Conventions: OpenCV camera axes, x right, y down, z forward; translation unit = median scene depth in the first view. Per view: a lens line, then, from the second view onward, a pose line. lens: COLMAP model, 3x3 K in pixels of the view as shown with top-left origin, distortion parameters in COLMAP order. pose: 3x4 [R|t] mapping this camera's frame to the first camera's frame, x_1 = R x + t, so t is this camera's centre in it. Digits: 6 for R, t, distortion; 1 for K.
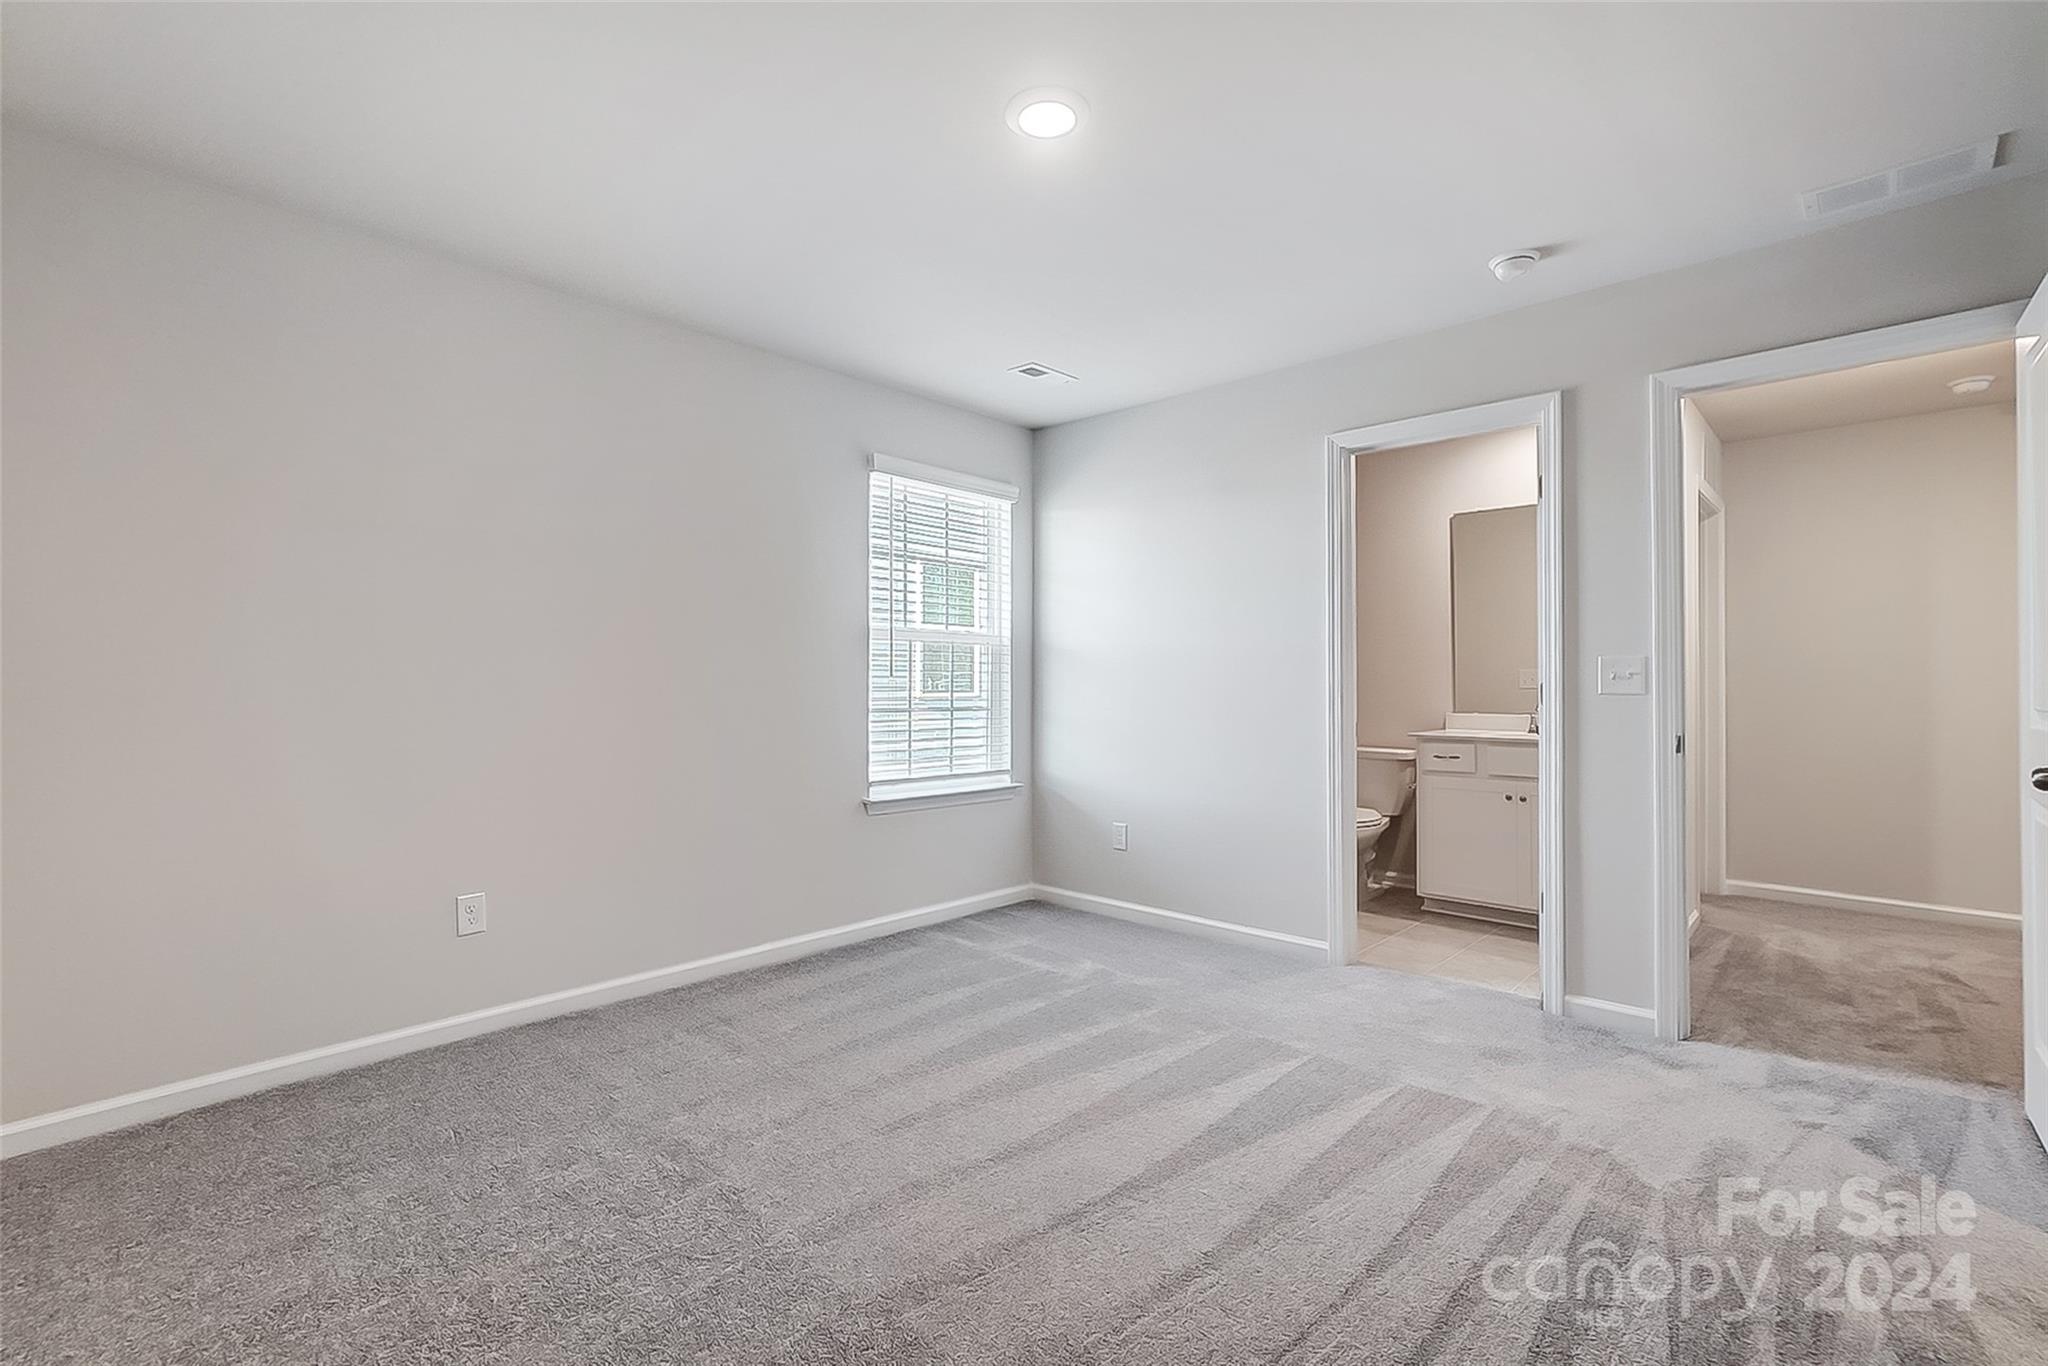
lens RADIAL K [[874.9, 0, 1021.7], [0, 874.9, 677.2], [0, 0, 1]] dist [0.021945, 0.000318]
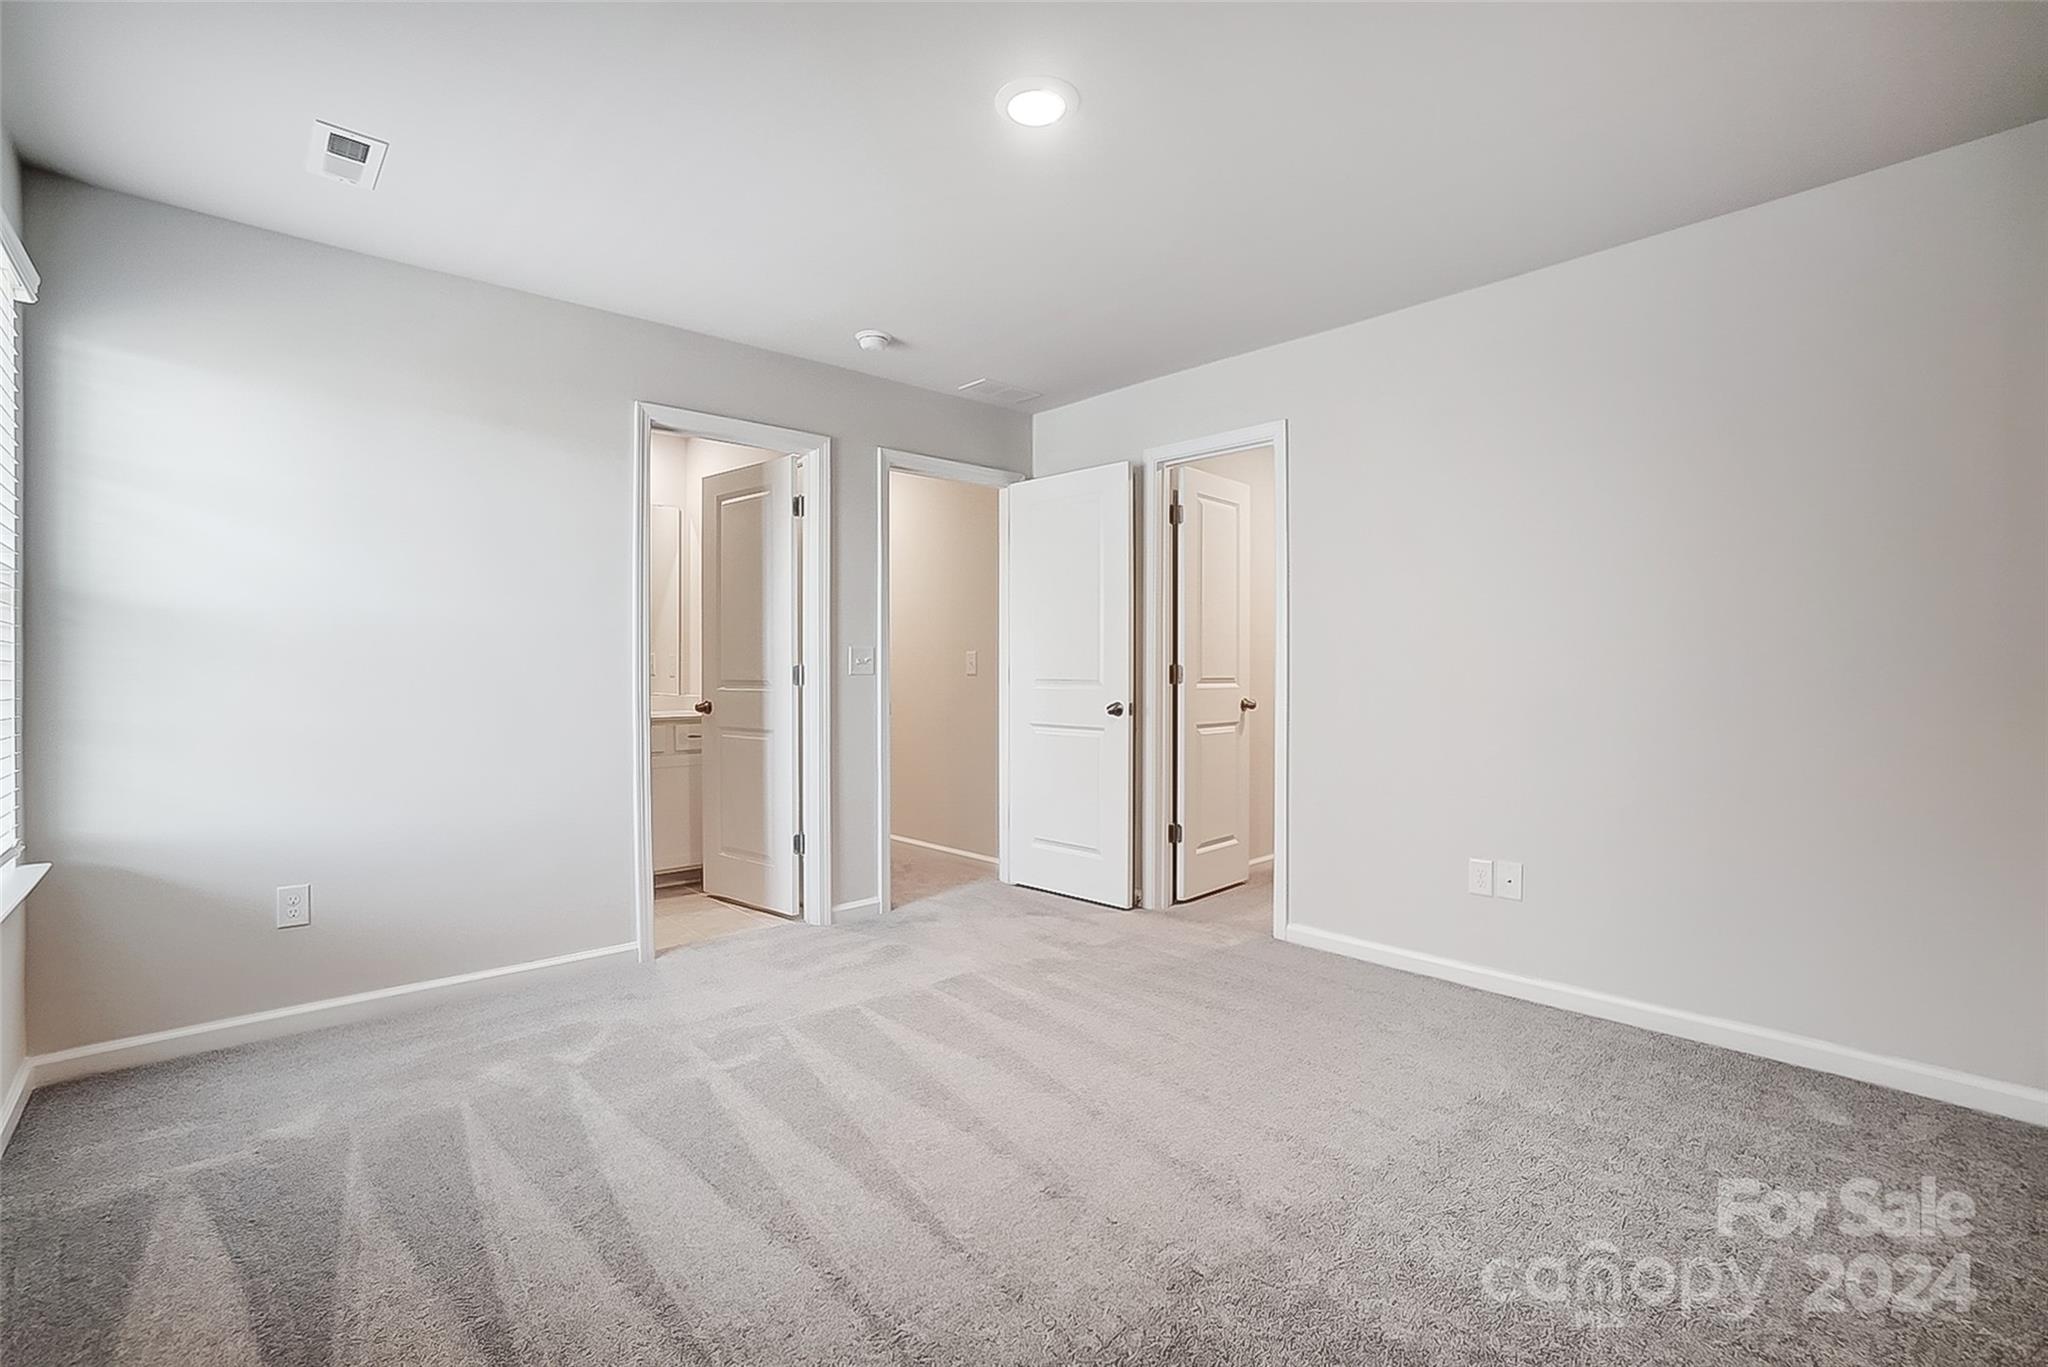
lens RADIAL K [[916.6, 0, 1032.1], [0, 916.6, 674.3], [0, 0, 1]] dist [-0.022653, 0.000576]
pose [[0.113711, -0.019006, 0.993332, -0.749402], [-0.016302, 0.999647, 0.020993, -0.016187], [-0.993380, -0.018581, 0.113361, 0.624224]]
